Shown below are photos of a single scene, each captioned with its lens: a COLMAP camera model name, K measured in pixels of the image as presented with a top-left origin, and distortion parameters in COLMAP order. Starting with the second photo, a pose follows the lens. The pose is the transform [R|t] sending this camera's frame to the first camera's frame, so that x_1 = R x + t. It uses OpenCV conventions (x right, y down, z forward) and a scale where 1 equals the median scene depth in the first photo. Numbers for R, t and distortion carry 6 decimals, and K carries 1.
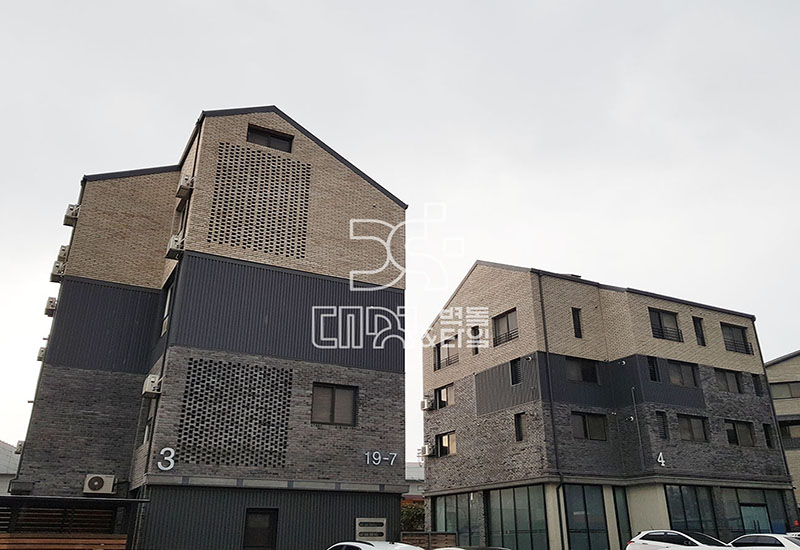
lens RADIAL K [[600.8, 0, 401.0], [0, 600.8, 298.6], [0, 0, 1]] dist [0.009243, -0.002424]
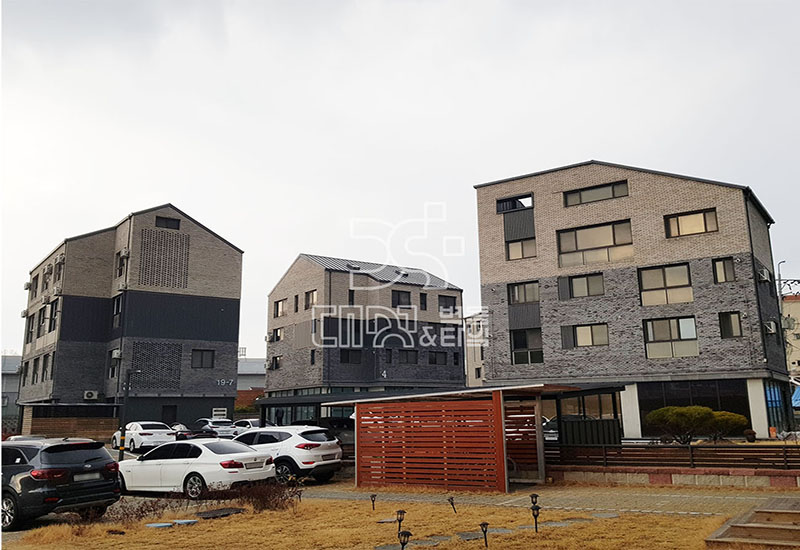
lens RADIAL K [[600.8, 0, 401.0], [0, 600.8, 298.6], [0, 0, 1]] dist [0.009243, -0.002424]
pose [[0.986069, 0.016554, 0.165512, 0.202861], [-0.048370, 0.980572, 0.190102, -0.422514], [-0.159149, -0.195460, 0.967712, -1.025011]]
